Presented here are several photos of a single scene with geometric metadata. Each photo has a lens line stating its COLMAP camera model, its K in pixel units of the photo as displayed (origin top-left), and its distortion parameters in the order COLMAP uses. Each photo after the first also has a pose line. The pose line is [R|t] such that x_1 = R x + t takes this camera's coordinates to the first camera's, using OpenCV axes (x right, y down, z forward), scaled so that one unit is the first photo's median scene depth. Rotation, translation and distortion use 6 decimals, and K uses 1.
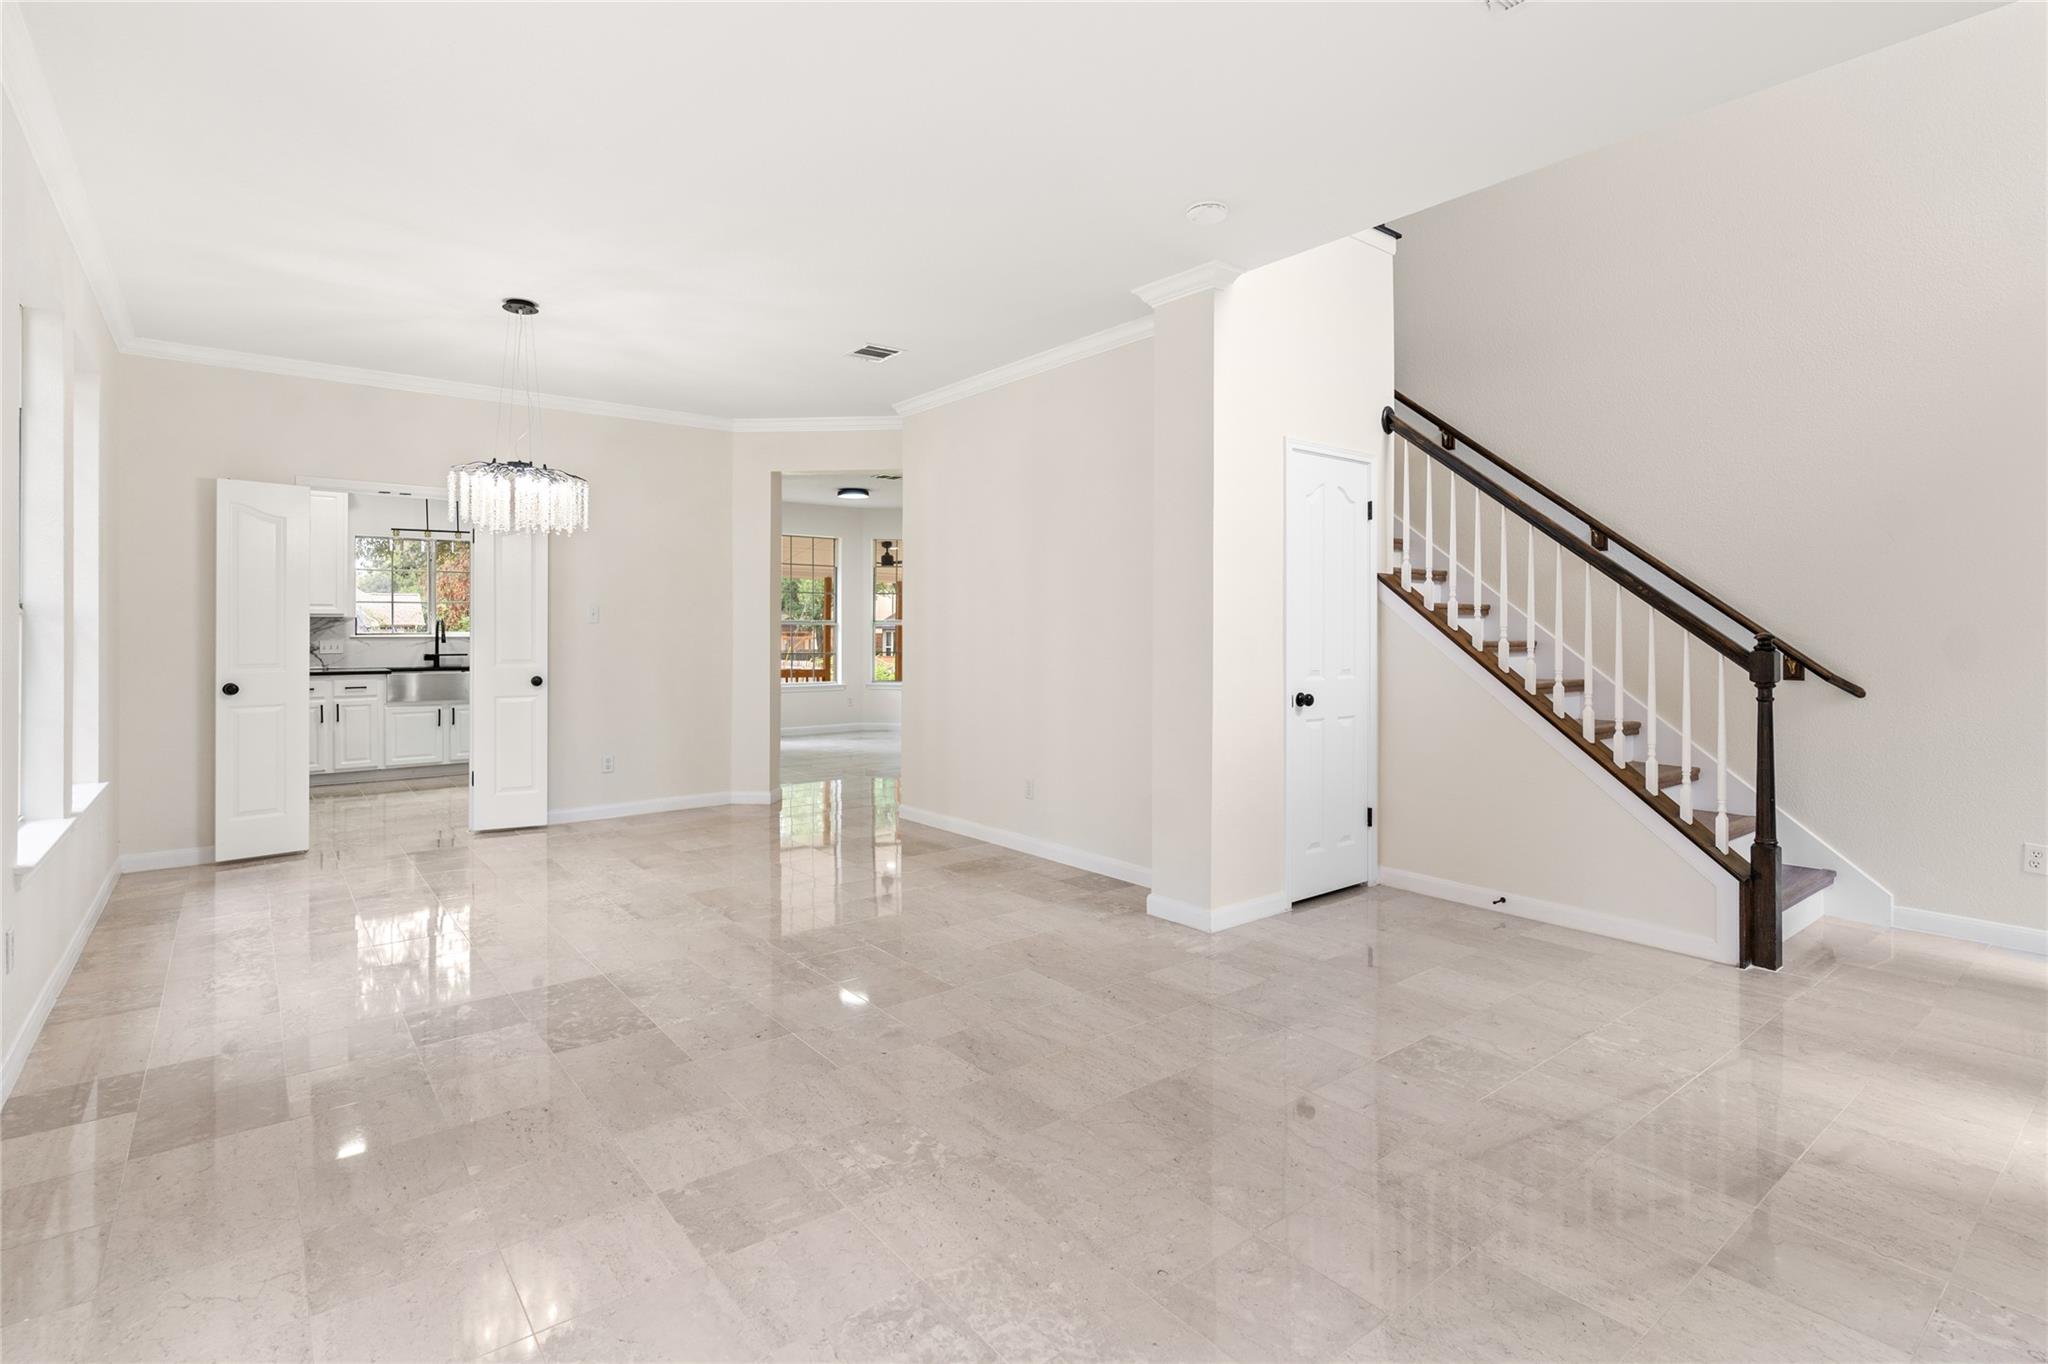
lens RADIAL K [[985.3, 0, 1033.4], [0, 985.3, 632.3], [0, 0, 1]] dist [0.000547, -0.000111]
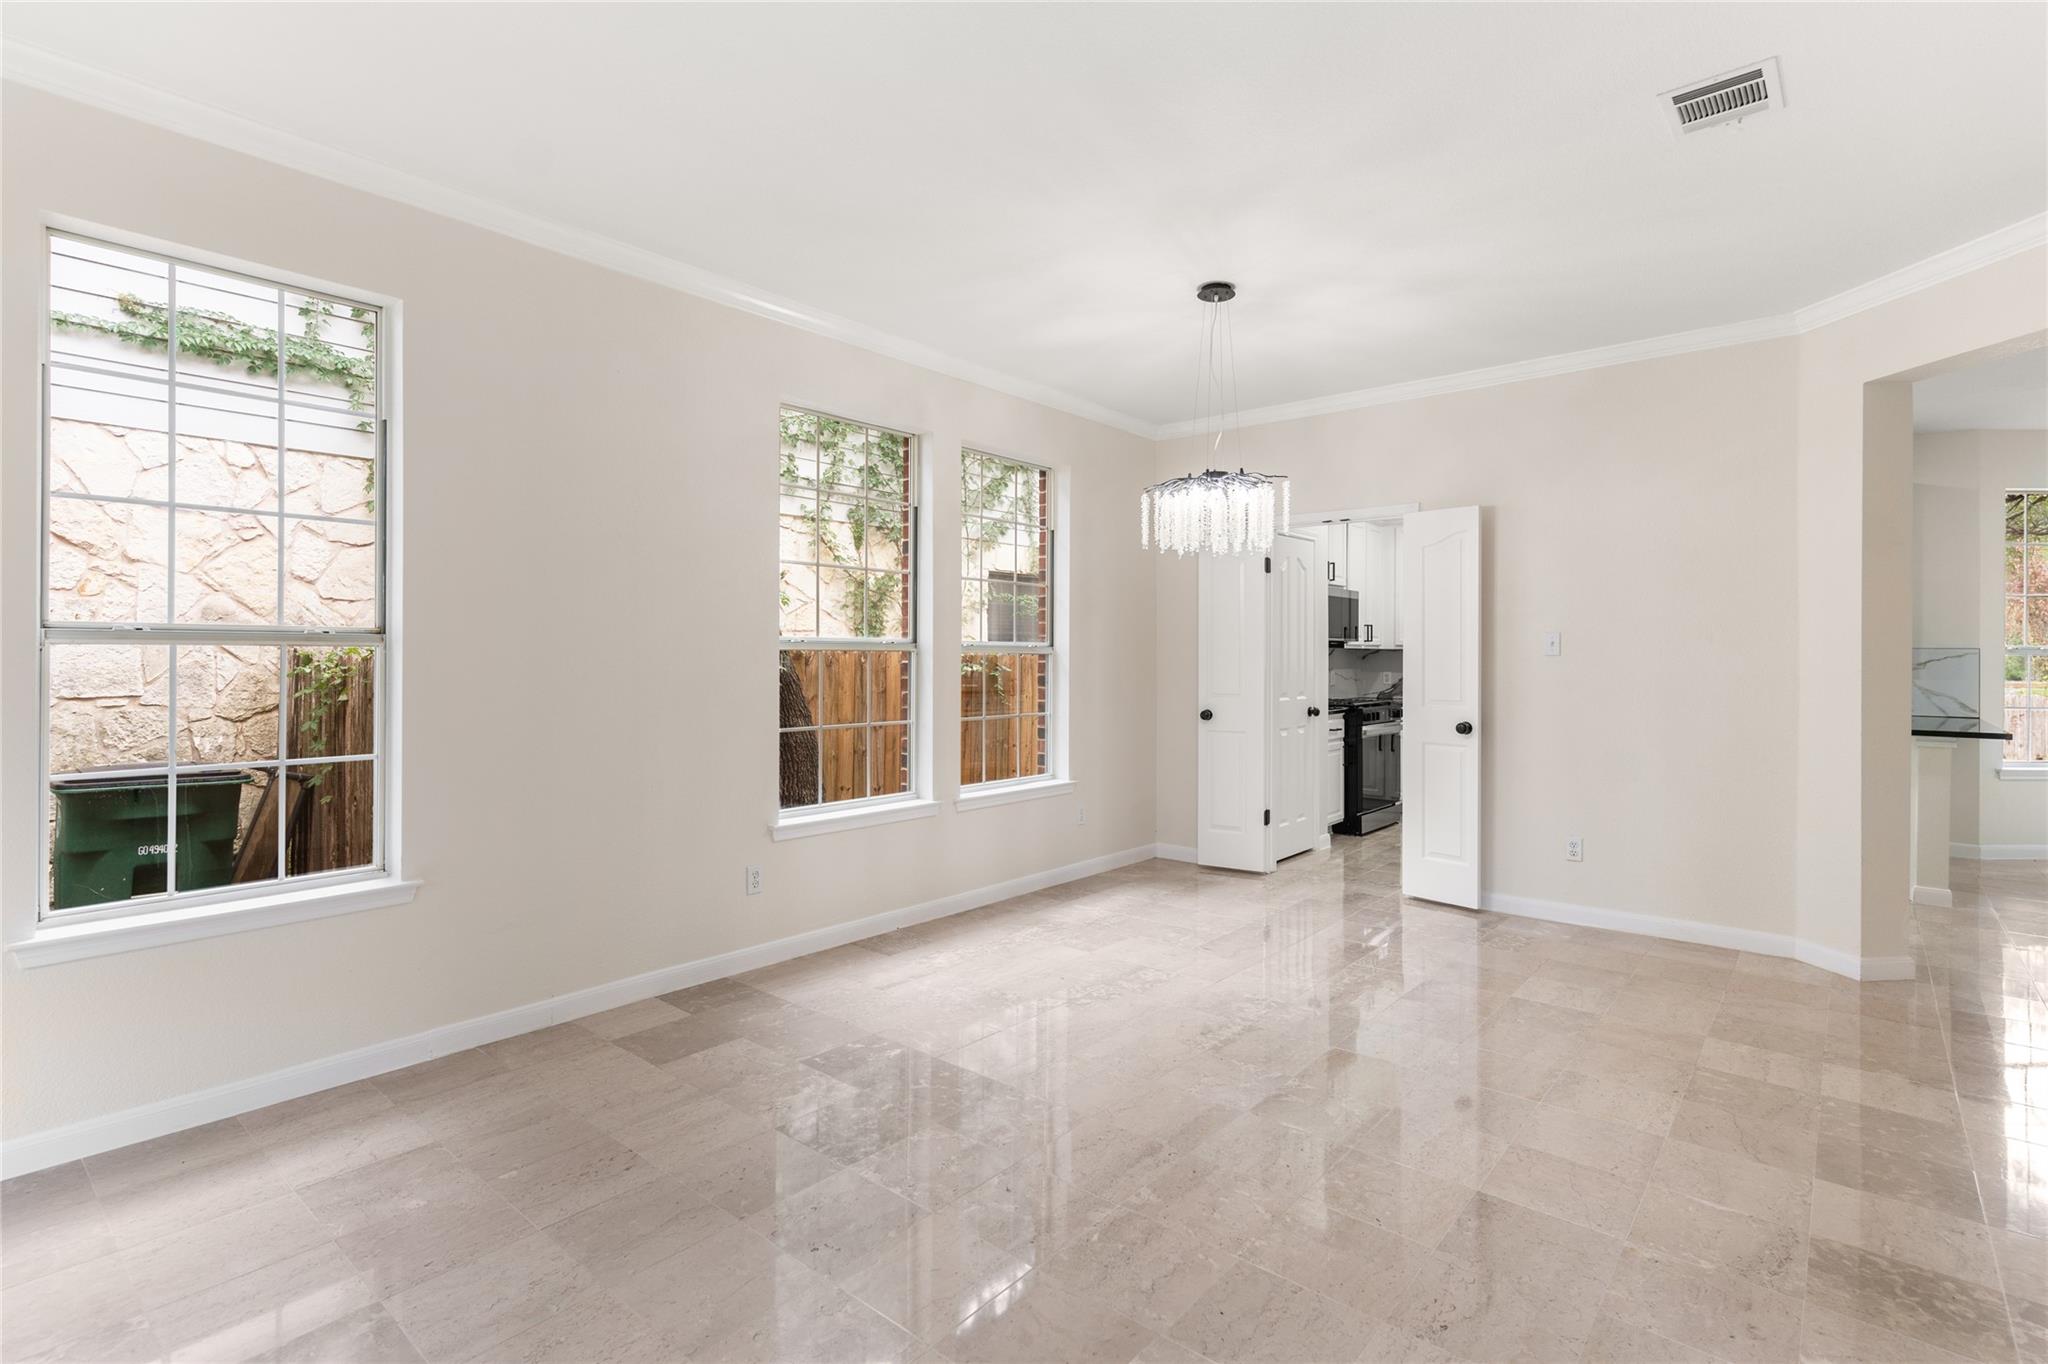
lens RADIAL K [[974.9, 0, 1027.4], [0, 974.9, 654.7], [0, 0, 1]] dist [0.001358, -0.000100]
pose [[0.190964, -0.001207, -0.981596, 0.412994], [-0.006138, 0.999978, -0.002424, -0.012540], [0.981578, 0.006488, 0.190953, 0.966070]]
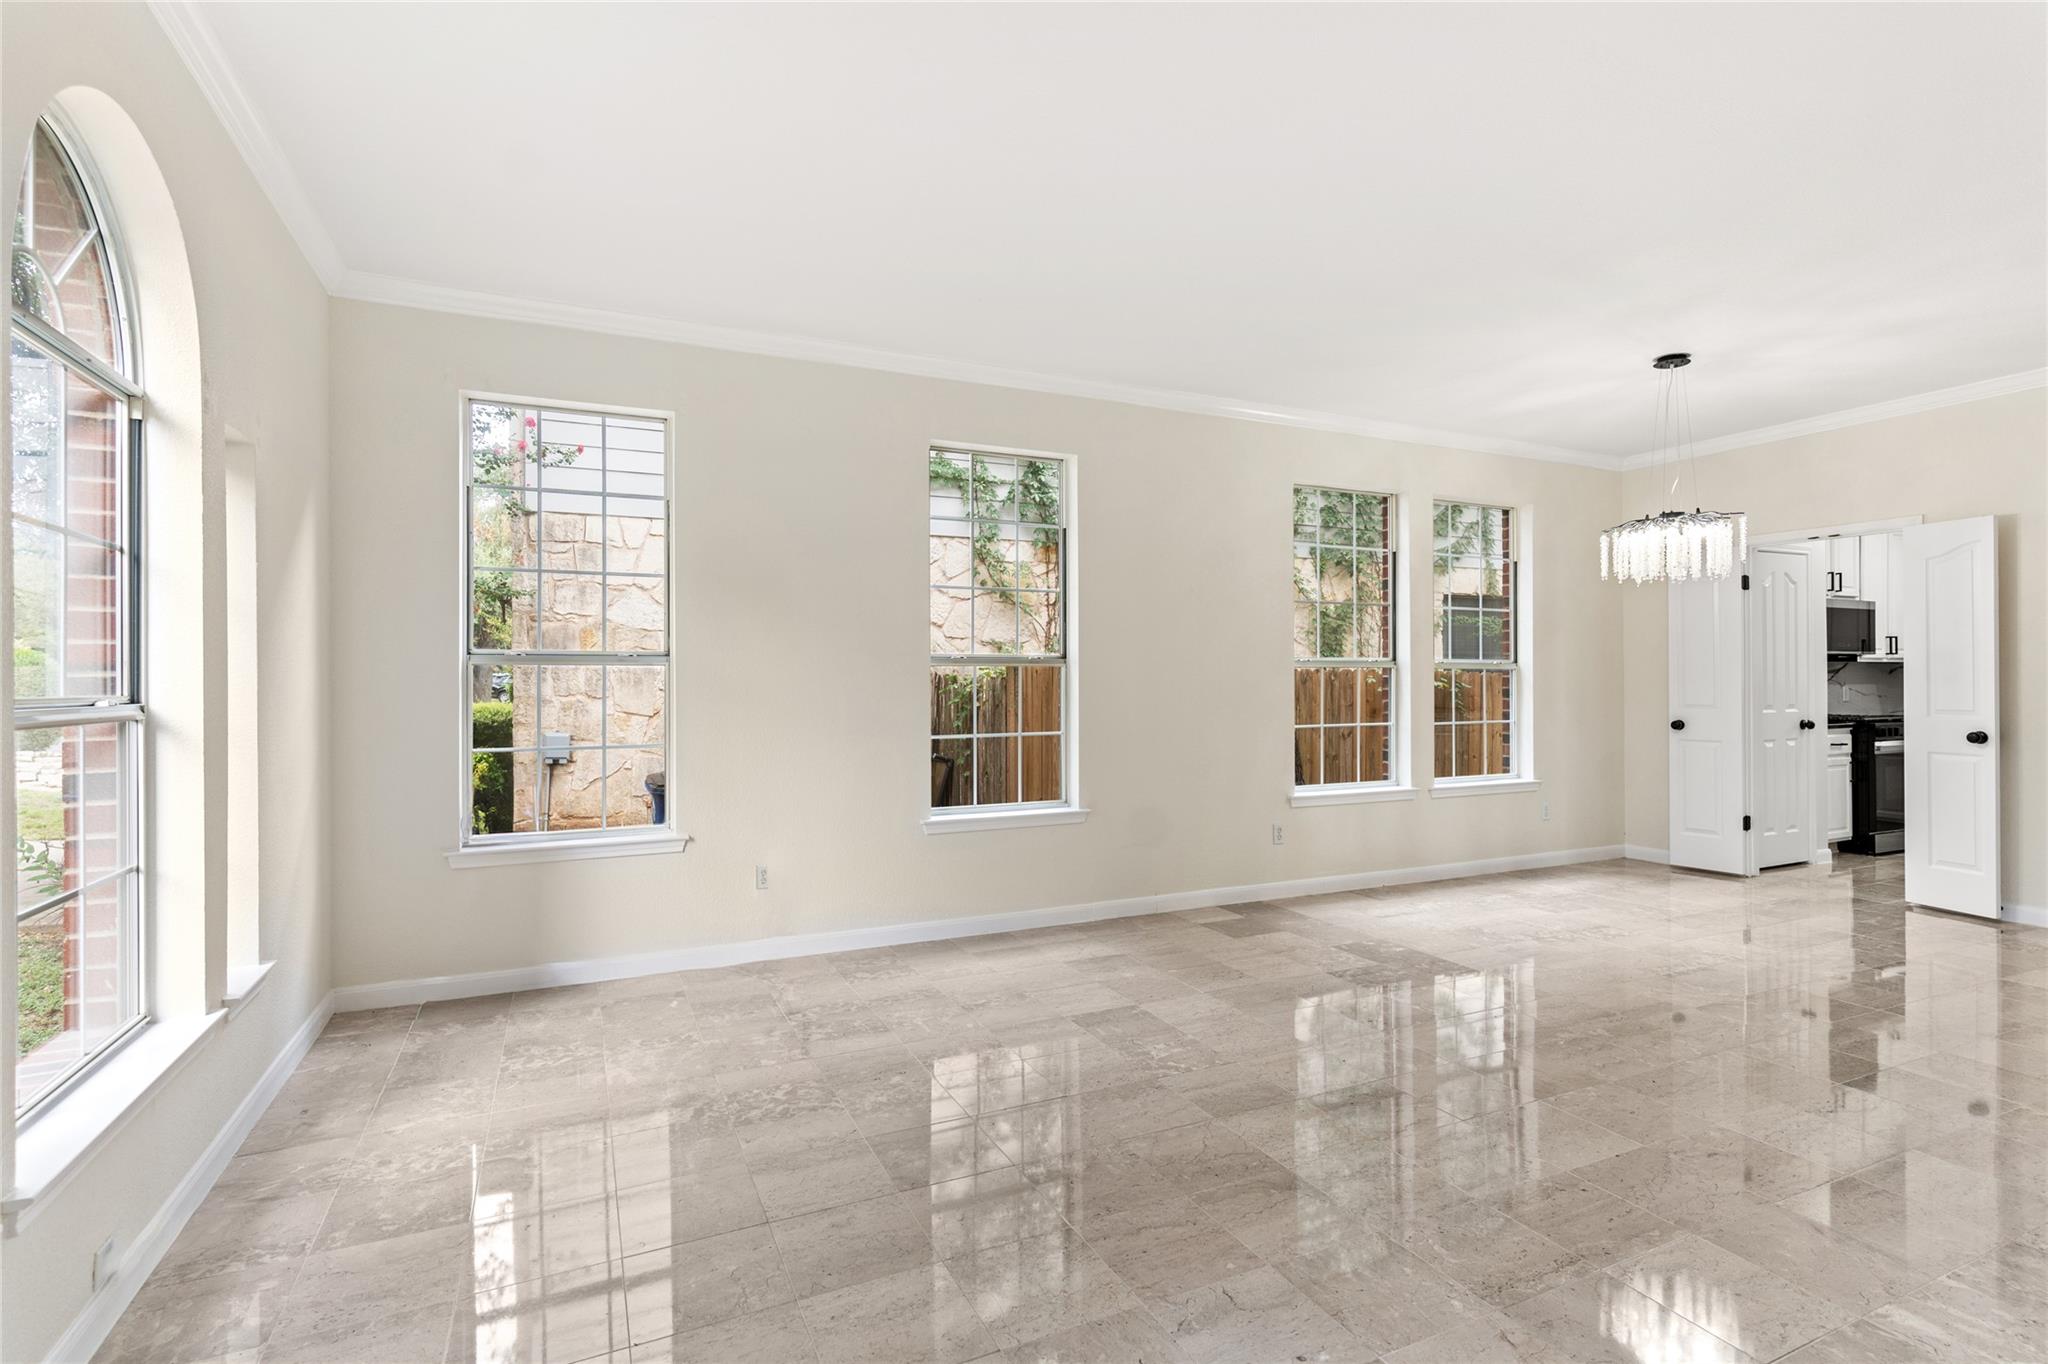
lens RADIAL K [[973.7, 0, 1023.9], [0, 973.7, 679.2], [0, 0, 1]] dist [0.001699, -0.000274]
pose [[-0.238254, -0.001243, -0.971202, 0.902276], [0.000880, 0.999998, -0.001496, 0.004154], [0.971202, -0.001211, -0.238253, 0.835577]]
